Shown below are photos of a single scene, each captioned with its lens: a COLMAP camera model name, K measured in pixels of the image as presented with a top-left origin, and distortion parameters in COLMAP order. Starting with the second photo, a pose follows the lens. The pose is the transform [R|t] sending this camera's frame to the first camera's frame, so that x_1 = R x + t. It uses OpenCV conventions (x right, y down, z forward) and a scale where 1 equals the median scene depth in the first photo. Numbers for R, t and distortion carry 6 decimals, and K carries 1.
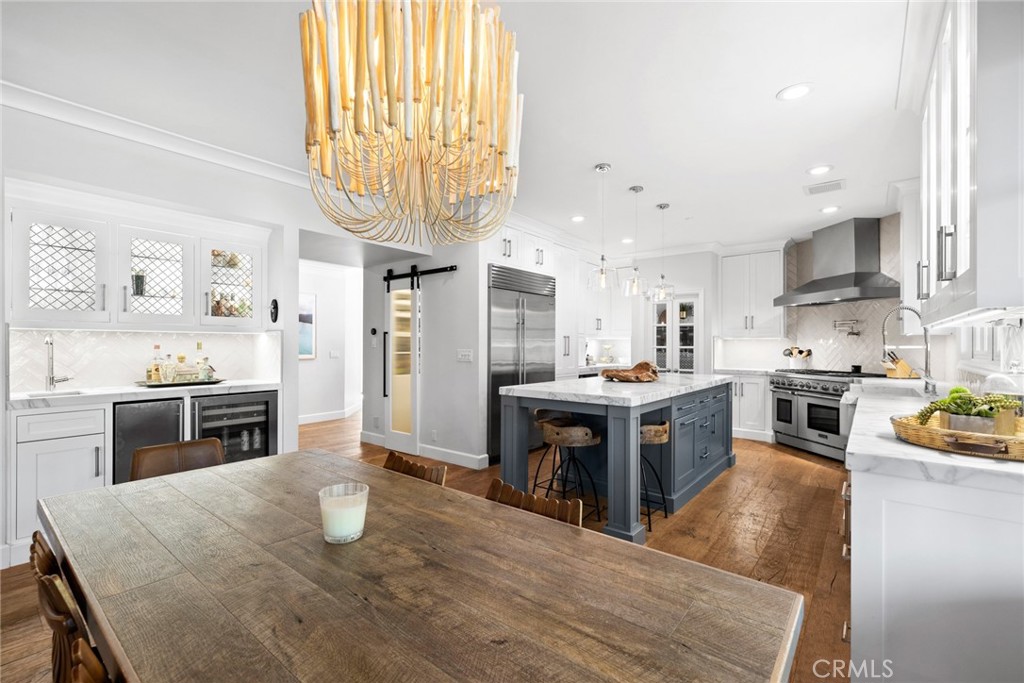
lens RADIAL K [[443.8, 0, 512.5], [0, 443.8, 343.4], [0, 0, 1]] dist [0.002487, -0.000095]
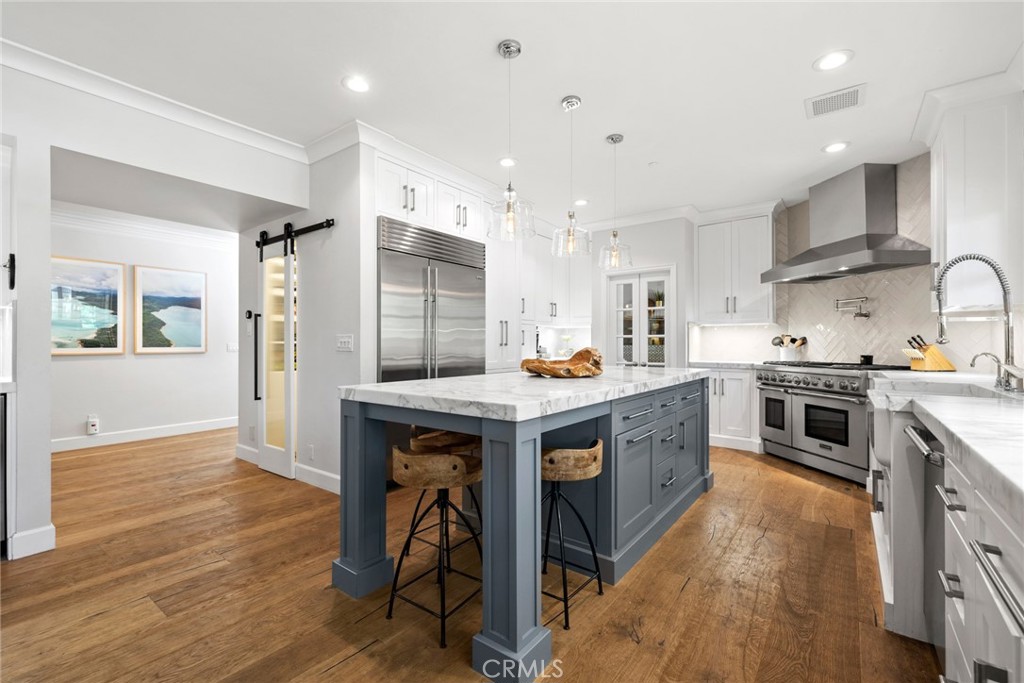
lens RADIAL K [[443.8, 0, 511.8], [0, 443.8, 342.3], [0, 0, 1]] dist [0.002487, -0.000095]
pose [[0.999514, -0.003448, 0.030978, 0.132572], [0.003403, 0.999993, 0.001499, 0.024267], [-0.030983, -0.001392, 0.999519, 0.248372]]
